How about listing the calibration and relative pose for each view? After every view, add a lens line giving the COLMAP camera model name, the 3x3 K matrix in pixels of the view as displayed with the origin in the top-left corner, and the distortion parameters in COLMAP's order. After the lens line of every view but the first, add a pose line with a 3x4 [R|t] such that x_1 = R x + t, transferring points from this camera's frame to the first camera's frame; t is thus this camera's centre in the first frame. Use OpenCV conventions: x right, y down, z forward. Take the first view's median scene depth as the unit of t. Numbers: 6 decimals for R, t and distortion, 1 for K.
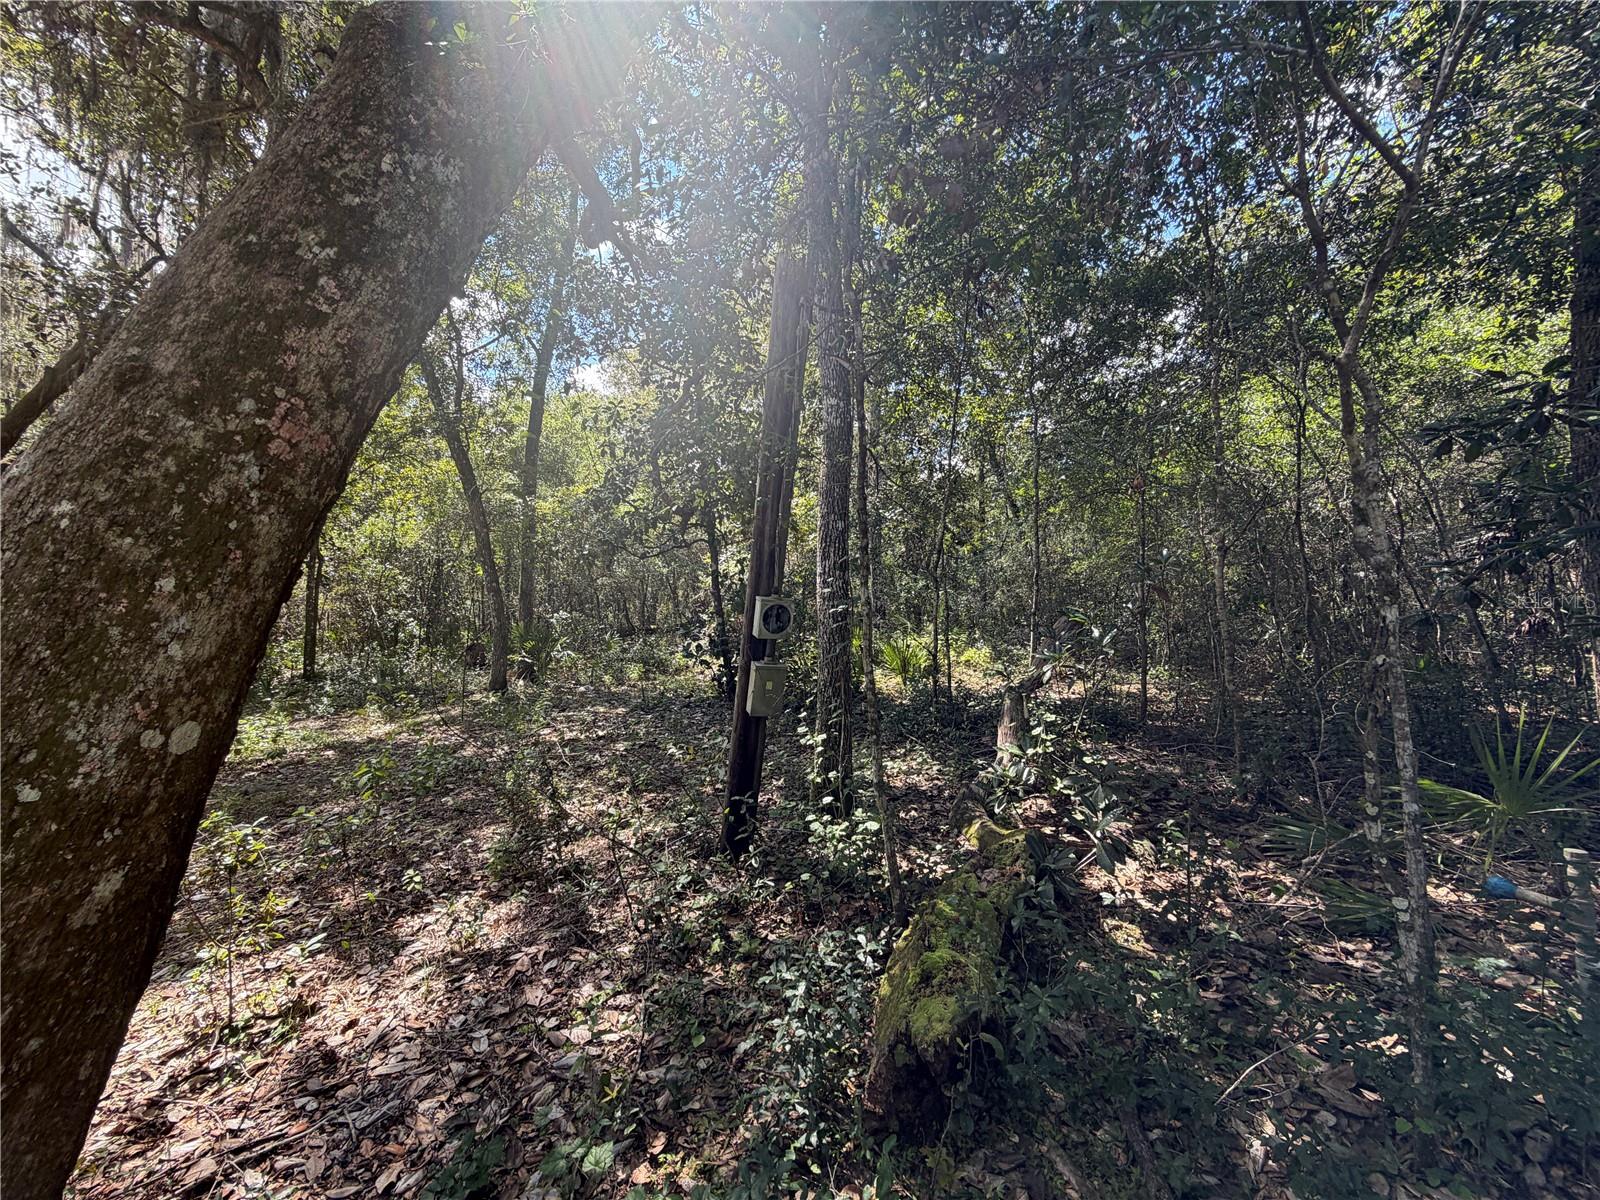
lens RADIAL K [[641.8, 0, 788.9], [0, 641.8, 609.7], [0, 0, 1]] dist [0.001801, 0.000543]
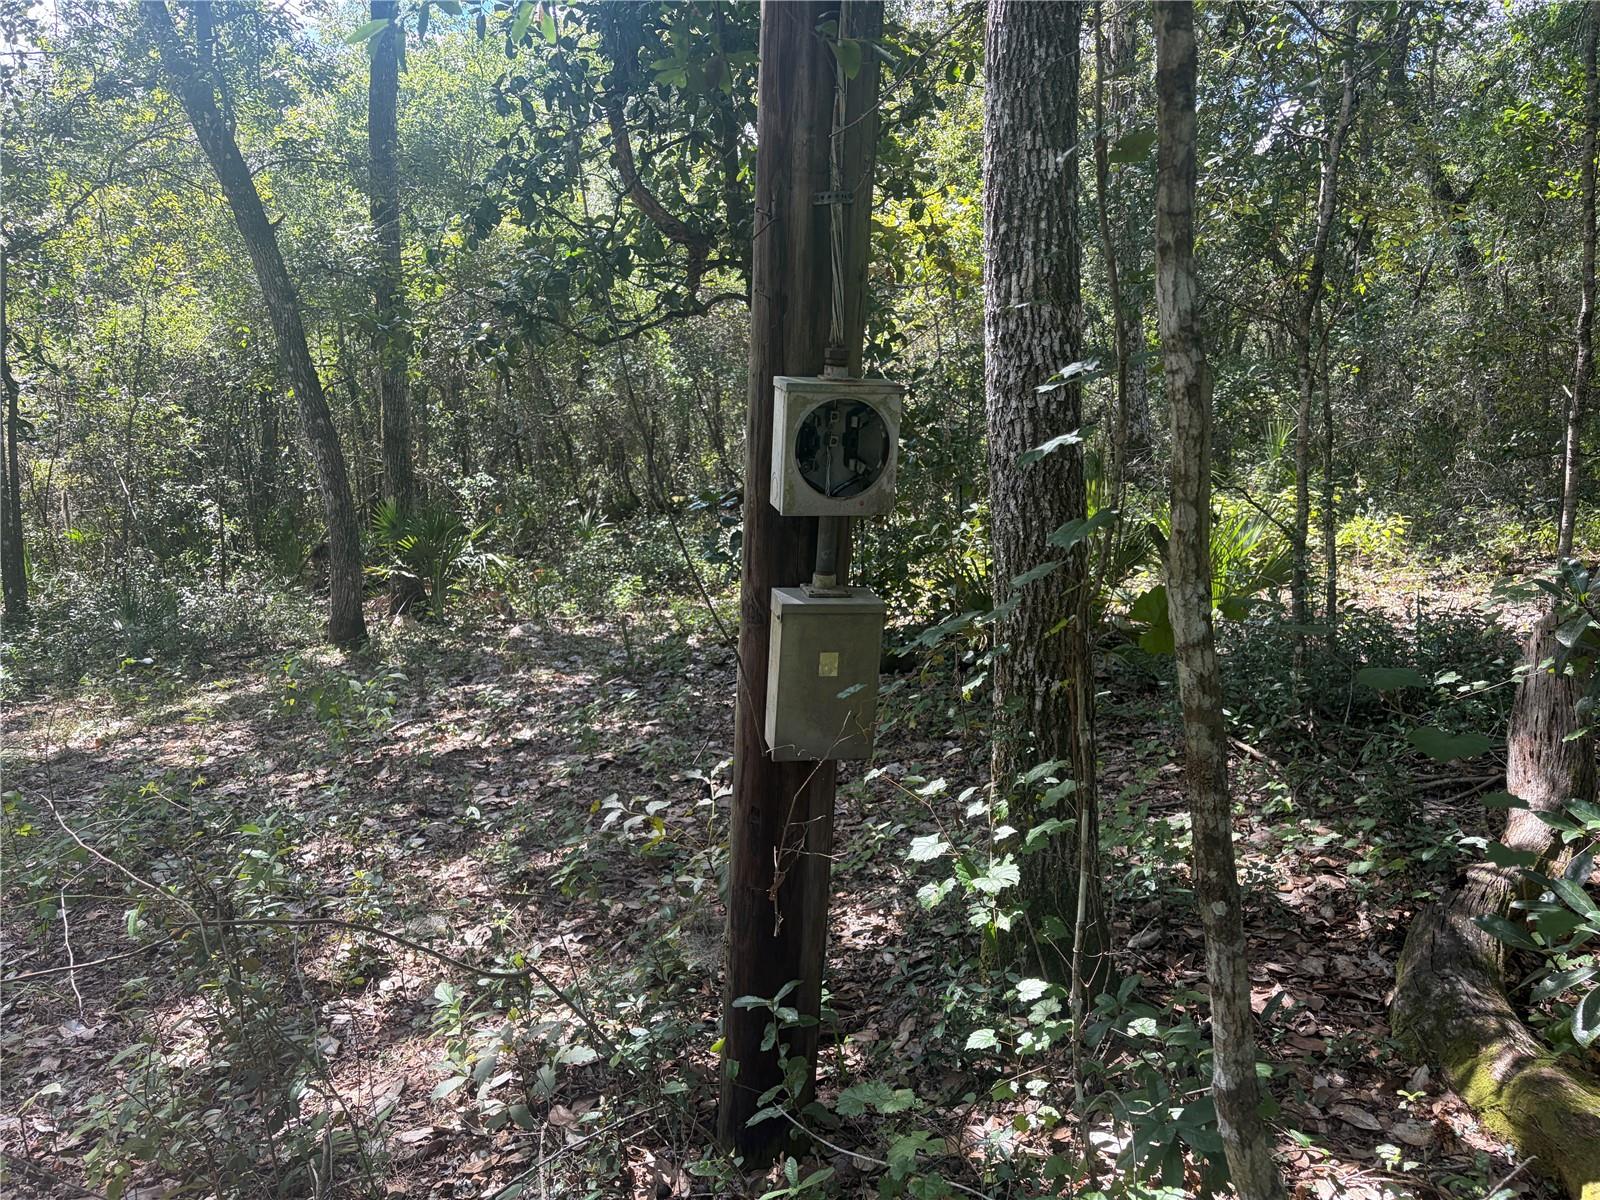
lens RADIAL K [[1225.0, 0, 800.0], [0, 1225.0, 600.0], [0, 0, 1]] dist [0.003069, 0.002861]
pose [[0.991421, -0.027258, -0.127834, 0.009541], [0.041738, 0.992831, 0.112002, 0.005863], [0.123865, -0.116376, 0.985451, 0.127118]]
